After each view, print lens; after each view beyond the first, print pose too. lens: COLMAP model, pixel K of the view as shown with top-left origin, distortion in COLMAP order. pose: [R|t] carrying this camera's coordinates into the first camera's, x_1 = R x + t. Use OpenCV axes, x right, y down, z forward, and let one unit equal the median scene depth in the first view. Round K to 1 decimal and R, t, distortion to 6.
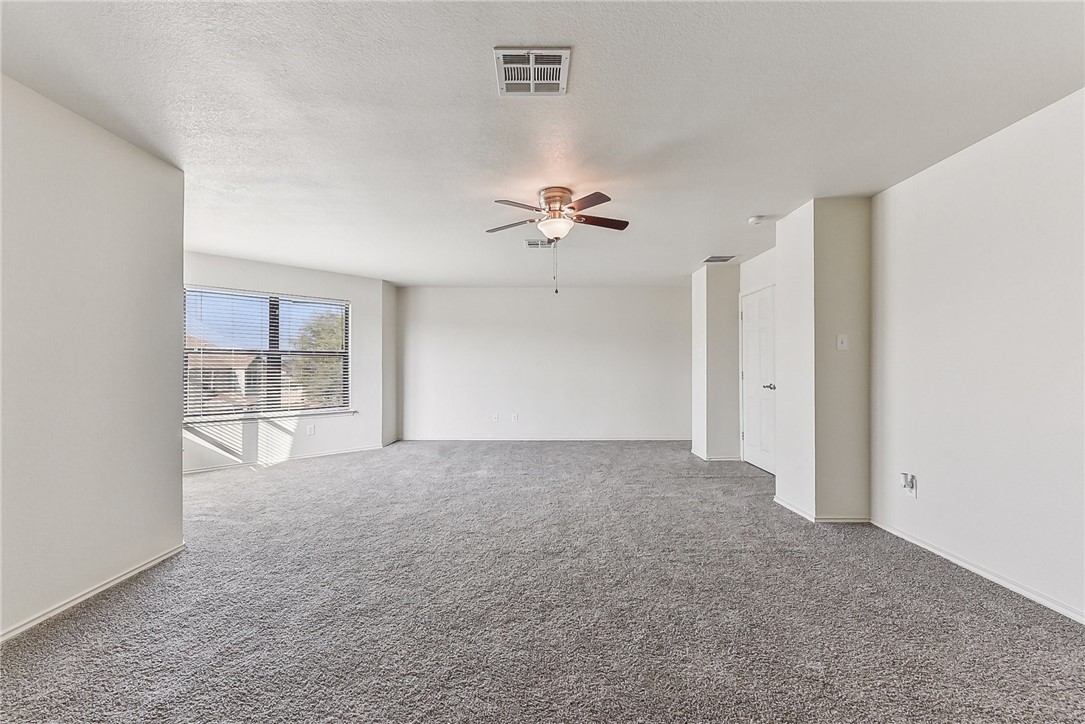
lens RADIAL K [[446.5, 0, 539.1], [0, 446.5, 367.7], [0, 0, 1]] dist [0.006149, -0.000232]
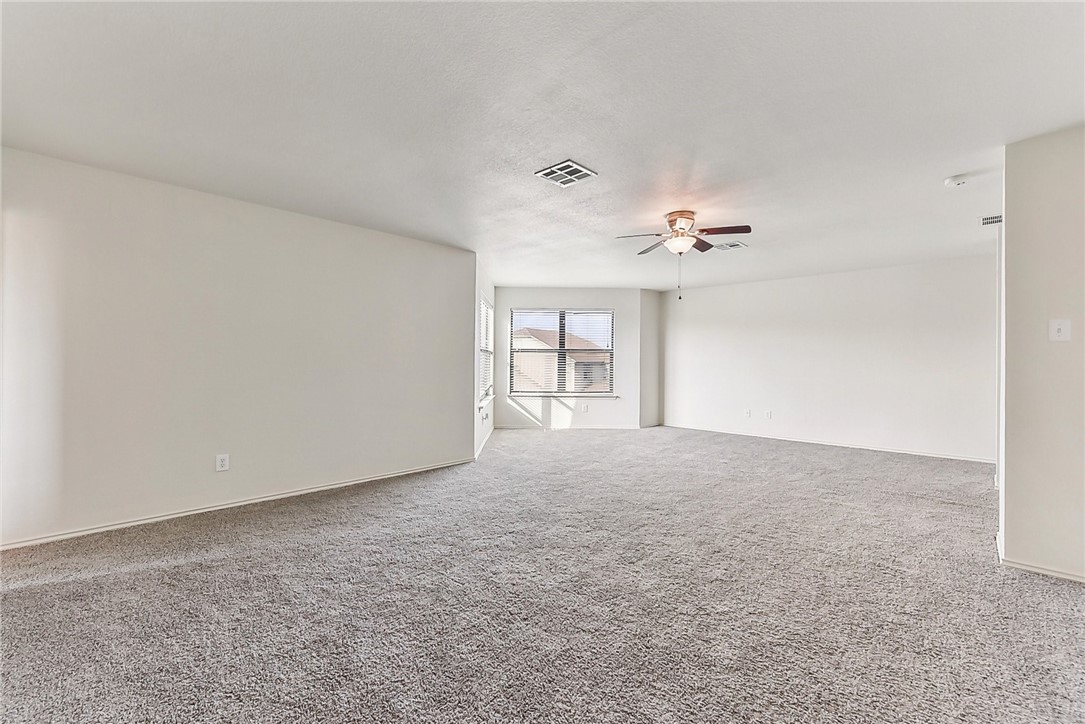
lens RADIAL K [[446.5, 0, 539.1], [0, 446.5, 367.7], [0, 0, 1]] dist [0.006149, -0.000232]
pose [[0.722393, 0.015032, -0.691320, 0.335681], [-0.007382, 0.999874, 0.014027, 0.000122], [0.691444, -0.005030, 0.722413, -0.066555]]
